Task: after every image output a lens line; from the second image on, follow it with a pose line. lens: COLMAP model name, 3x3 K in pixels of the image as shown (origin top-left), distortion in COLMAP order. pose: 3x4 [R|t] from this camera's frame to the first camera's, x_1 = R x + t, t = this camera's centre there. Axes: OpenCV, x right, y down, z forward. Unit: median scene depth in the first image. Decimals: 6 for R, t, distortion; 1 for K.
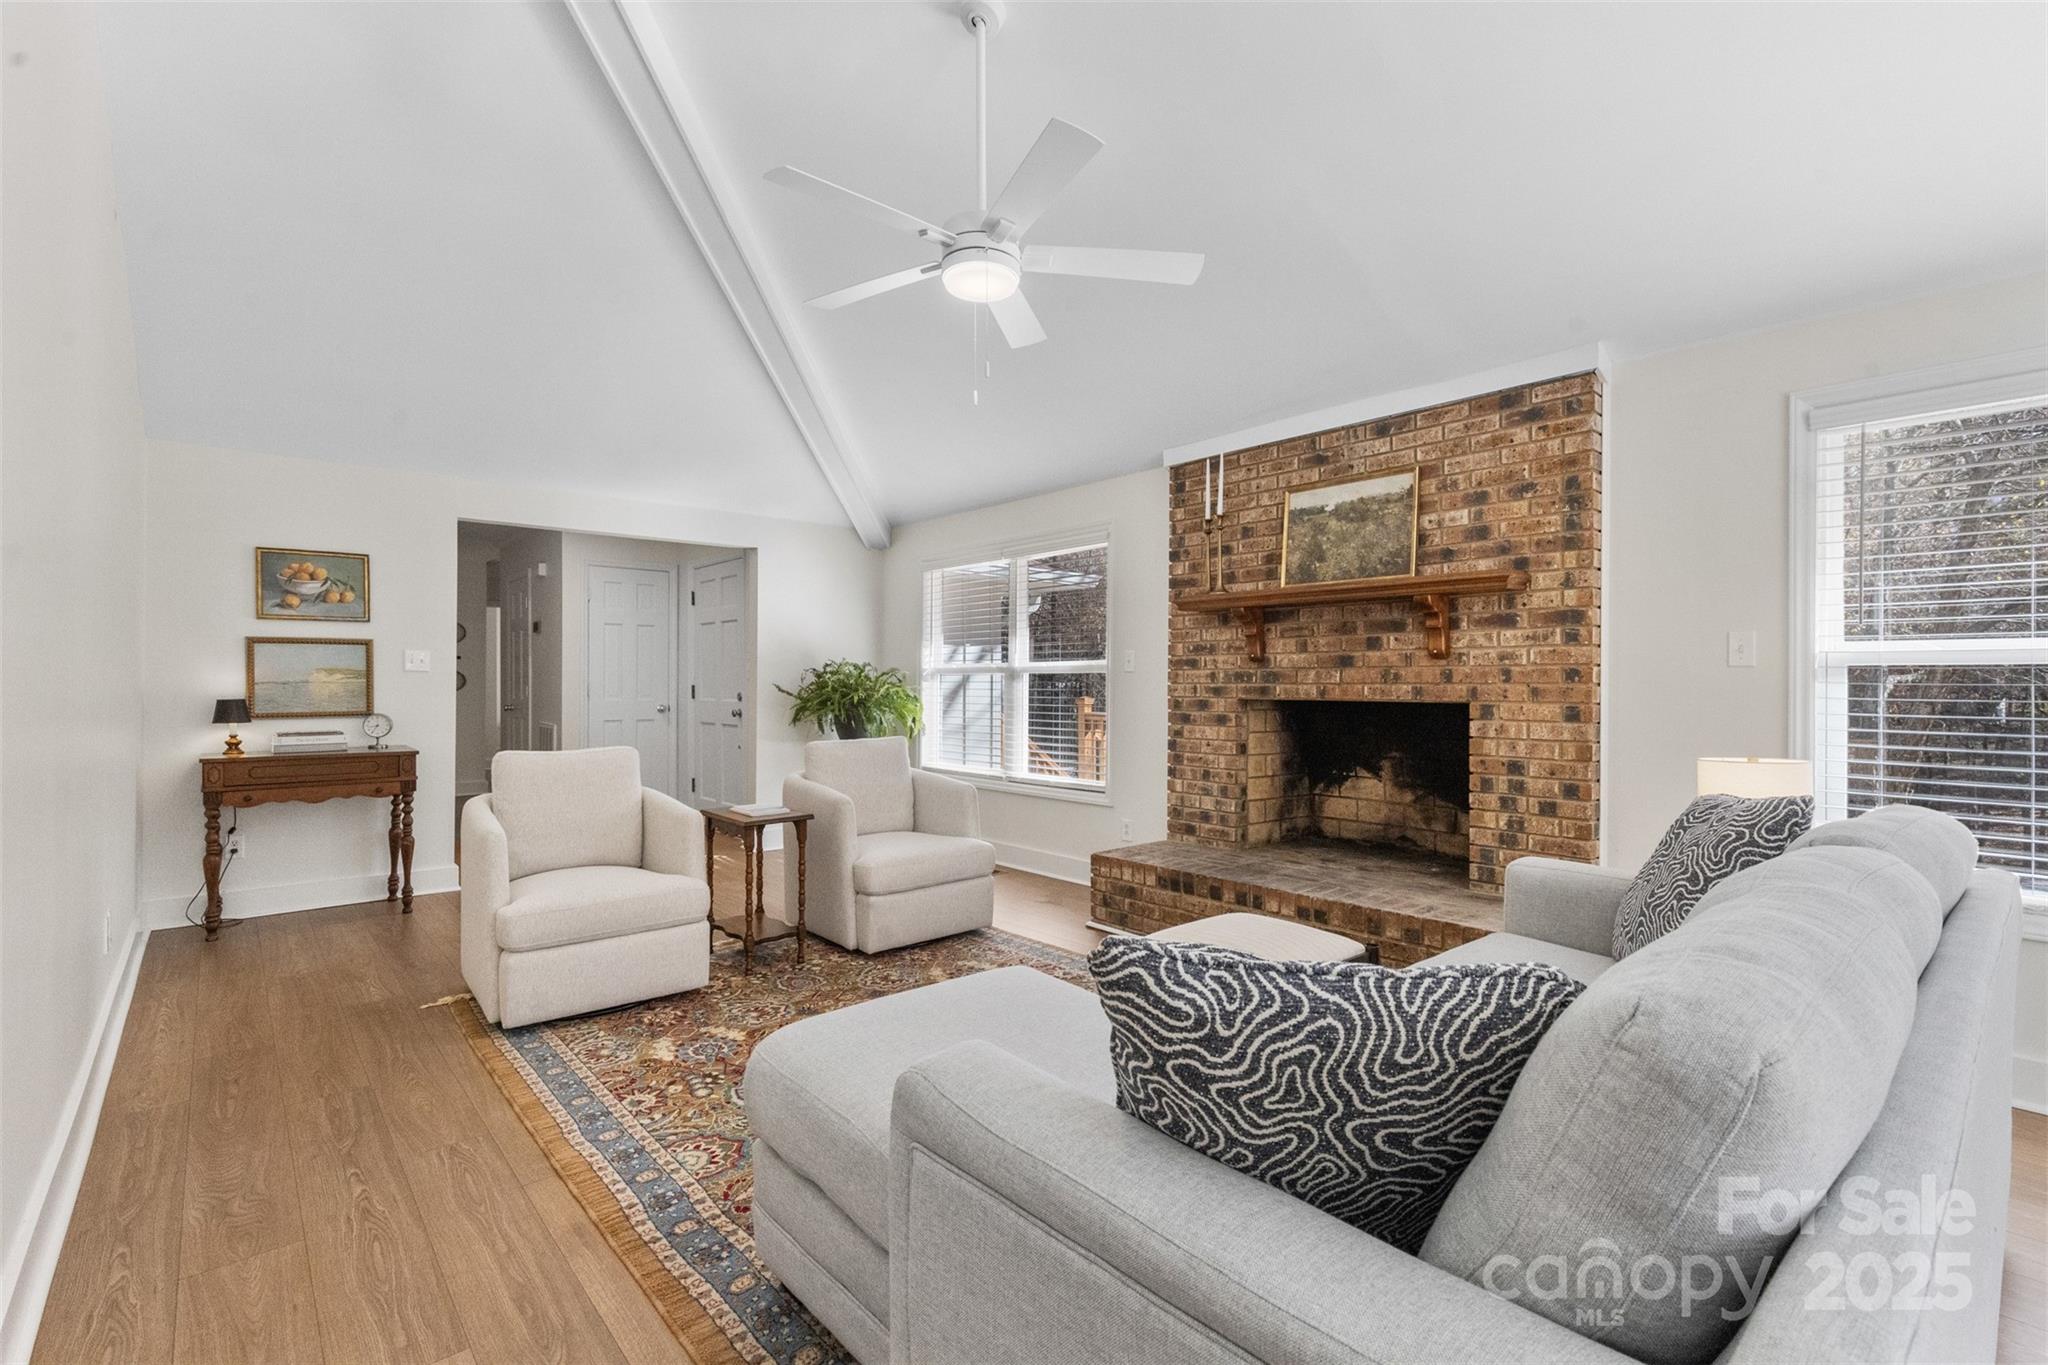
lens RADIAL K [[915.3, 0, 1019.9], [0, 915.3, 681.9], [0, 0, 1]] dist [0.014686, -0.006605]
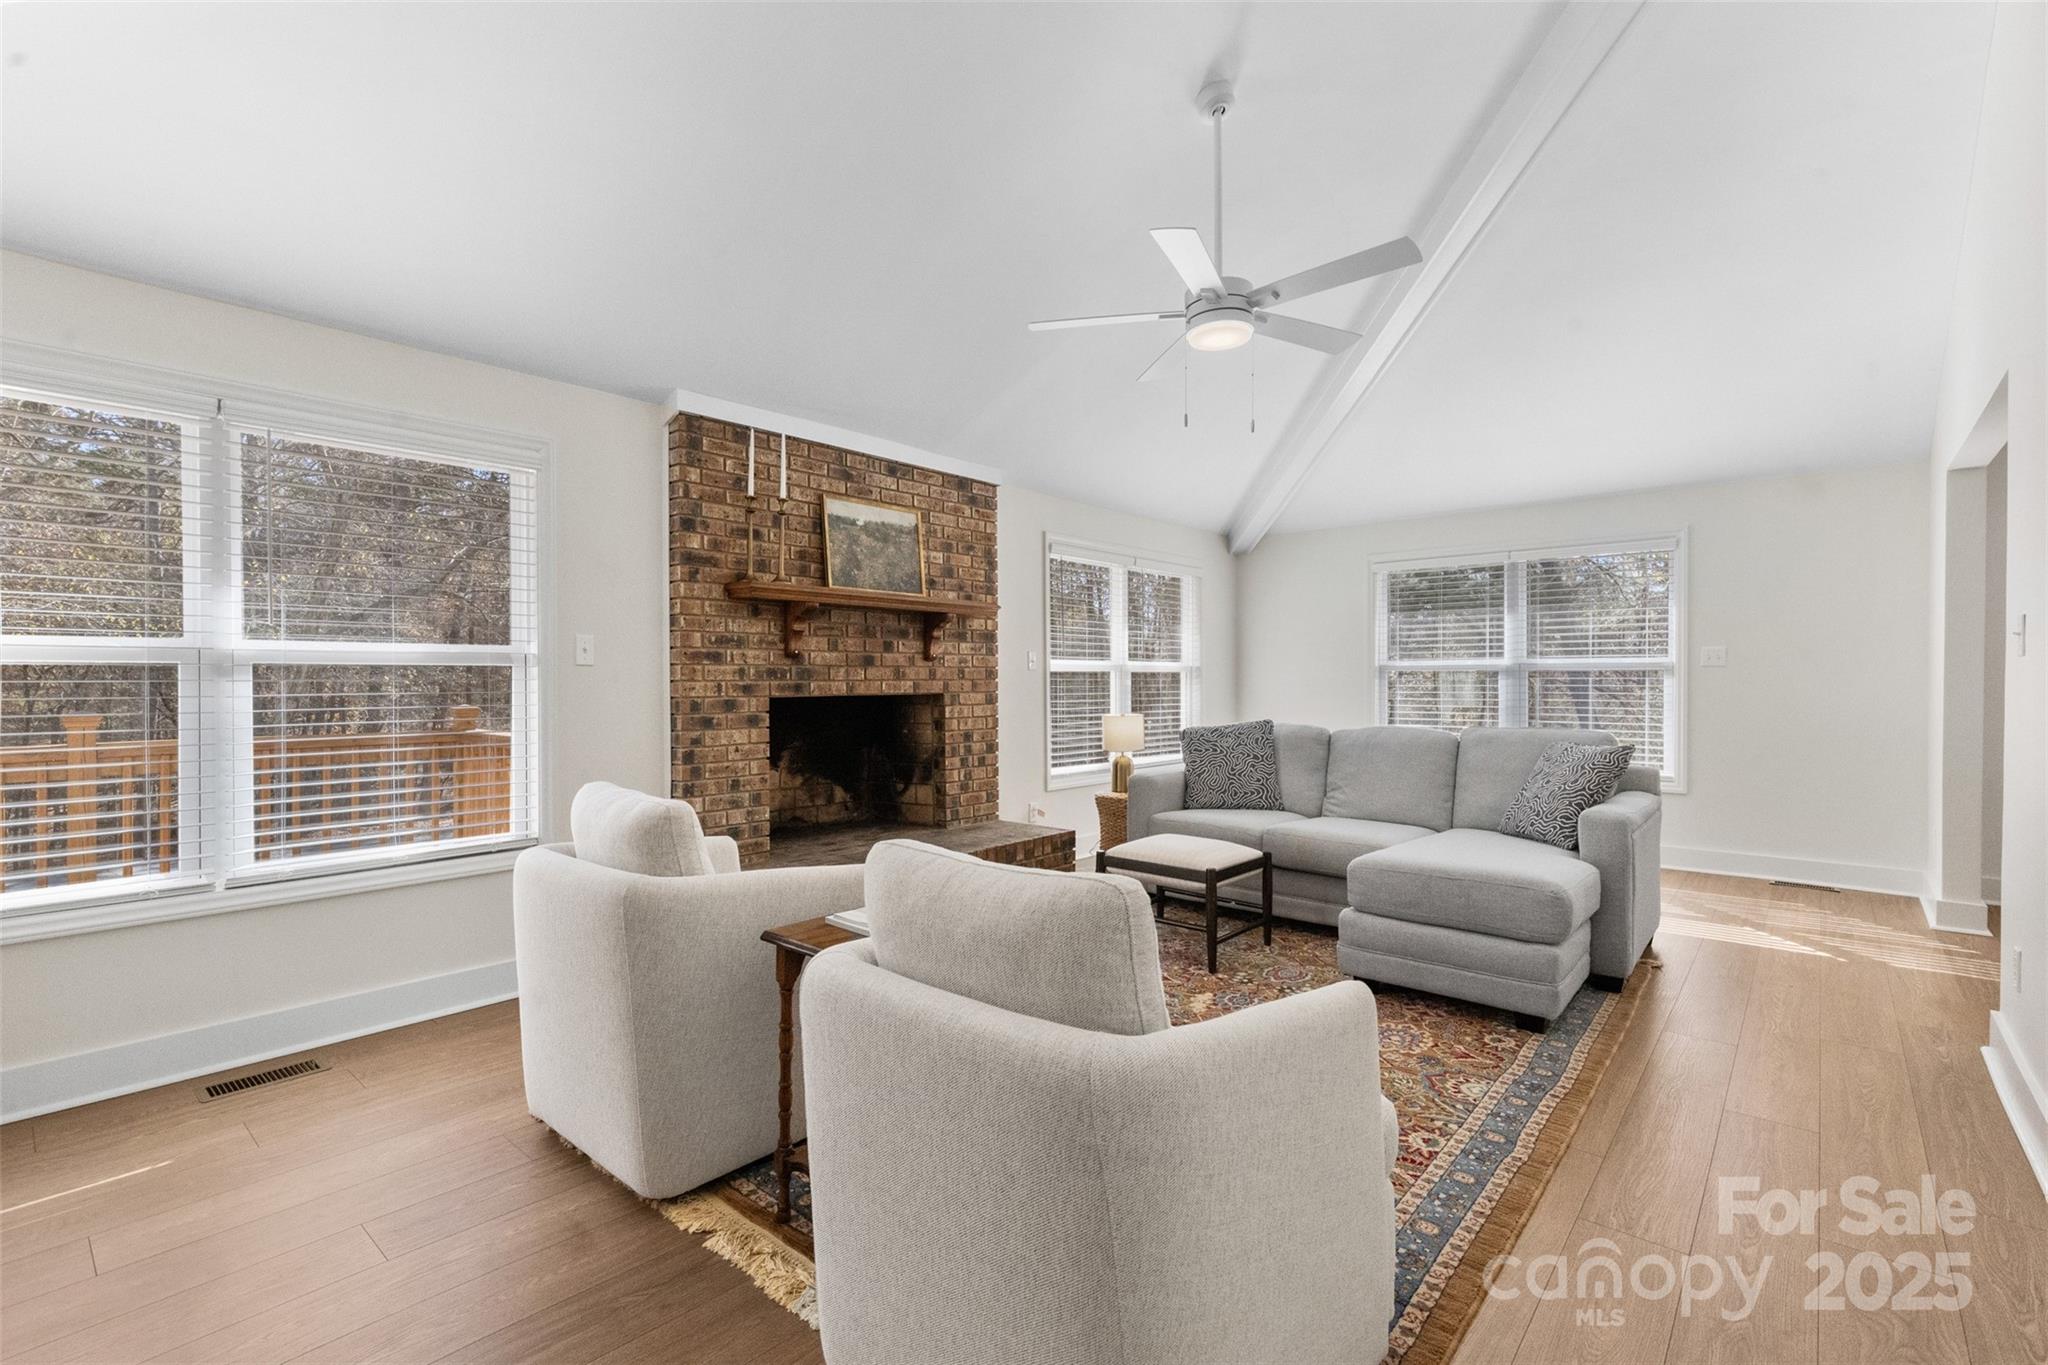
lens RADIAL K [[915.3, 0, 1019.9], [0, 915.3, 681.9], [0, 0, 1]] dist [0.014686, -0.006605]
pose [[-0.134422, -0.003715, 0.990917, -0.794329], [0.001649, 0.999991, 0.003973, -0.000386], [-0.990923, 0.002168, -0.134415, 0.959244]]
